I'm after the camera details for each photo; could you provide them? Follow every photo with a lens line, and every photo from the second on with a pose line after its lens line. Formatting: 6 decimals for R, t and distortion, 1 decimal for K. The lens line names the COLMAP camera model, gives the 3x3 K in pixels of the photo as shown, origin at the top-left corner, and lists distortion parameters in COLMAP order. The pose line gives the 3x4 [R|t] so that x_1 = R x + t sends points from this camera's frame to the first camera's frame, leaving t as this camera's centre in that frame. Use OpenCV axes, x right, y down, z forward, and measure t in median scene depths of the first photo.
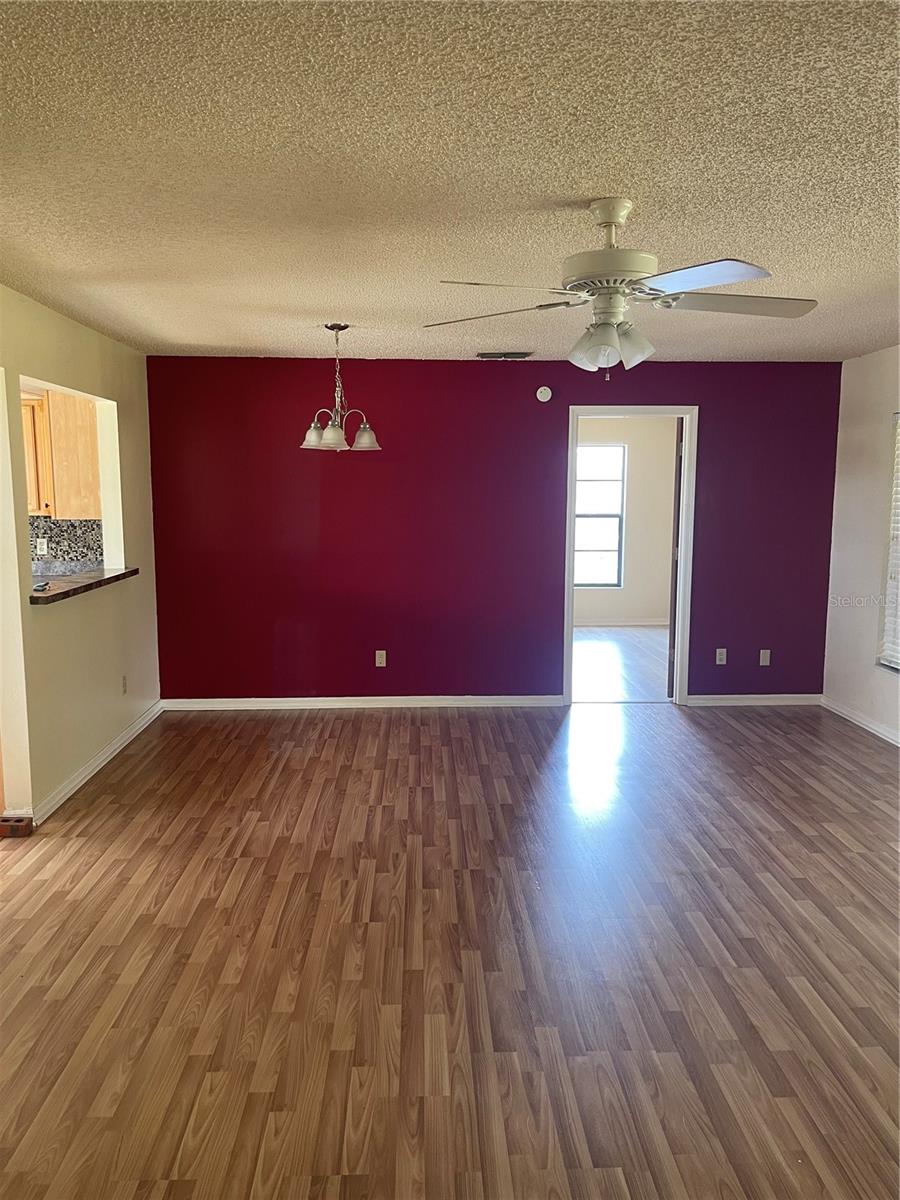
lens RADIAL K [[901.4, 0, 449.4], [0, 901.4, 601.2], [0, 0, 1]] dist [0.015725, -0.030077]
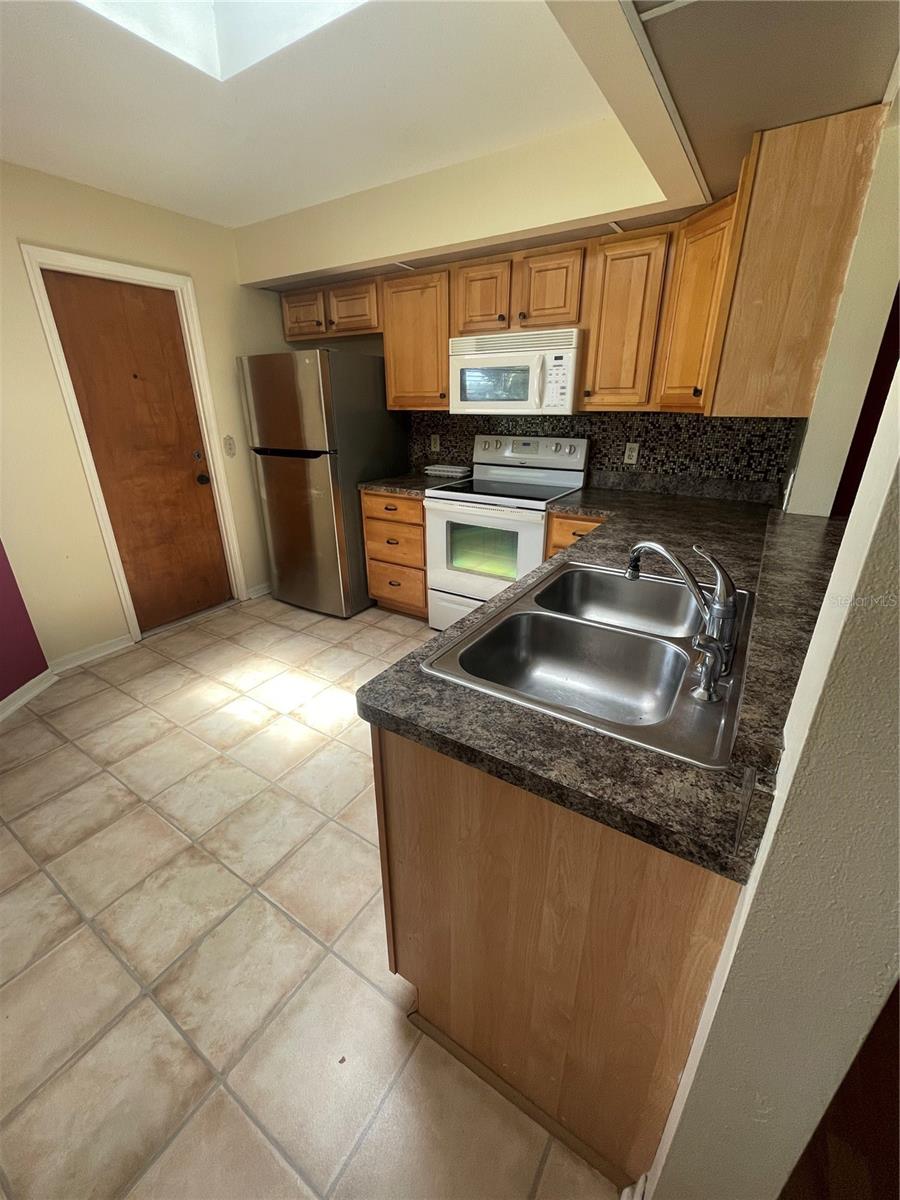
lens RADIAL K [[483.6, 0, 451.5], [0, 483.6, 595.5], [0, 0, 1]] dist [-0.008780, 0.000724]
pose [[0.822462, 0.205735, -0.530310, -0.386205], [-0.067033, 0.960859, 0.268805, -0.051431], [0.564856, -0.185534, 0.804061, 0.638048]]
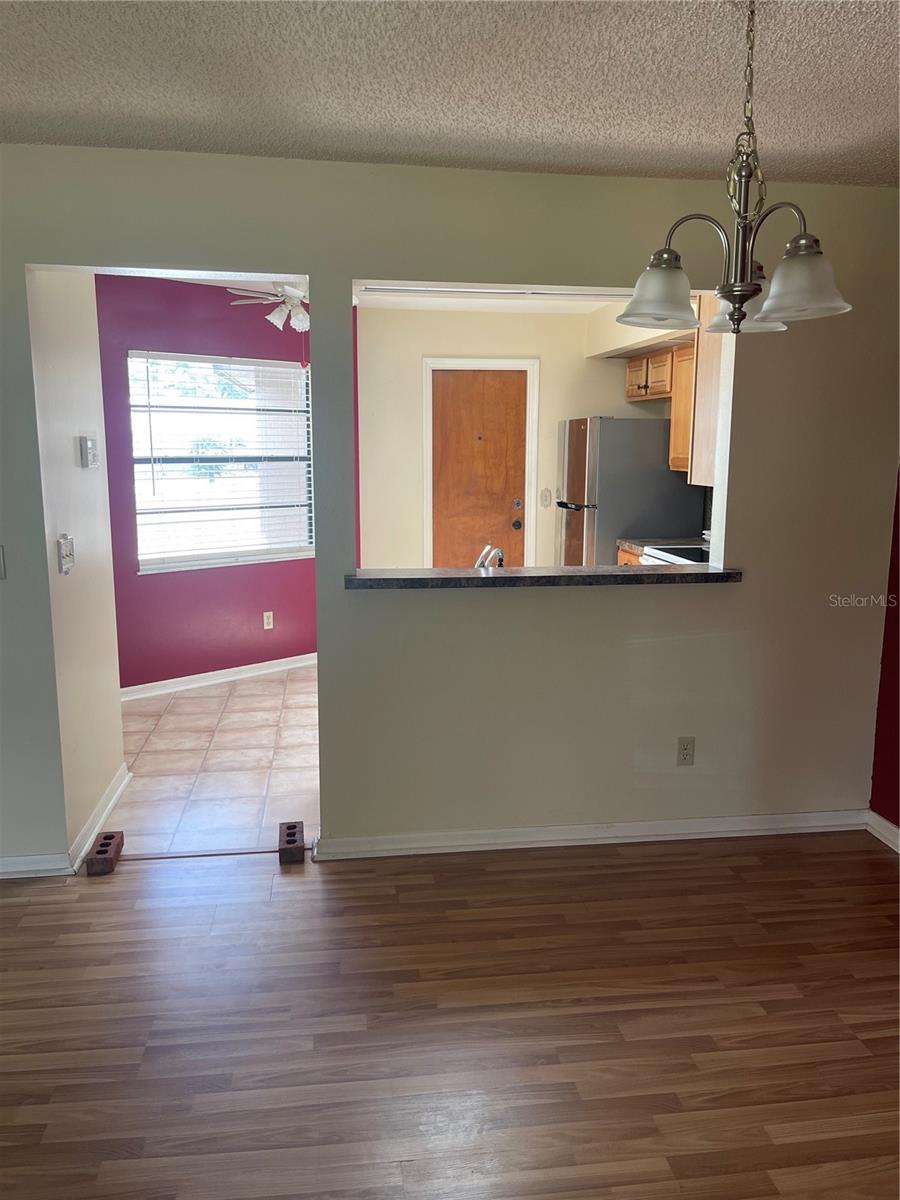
lens RADIAL K [[901.4, 0, 450.6], [0, 901.4, 600.9], [0, 0, 1]] dist [0.015725, -0.030077]
pose [[0.099038, 0.166963, -0.980976, 0.219290], [-0.133860, 0.979098, 0.153129, -0.082383], [0.986039, 0.116148, 0.119318, 0.747959]]
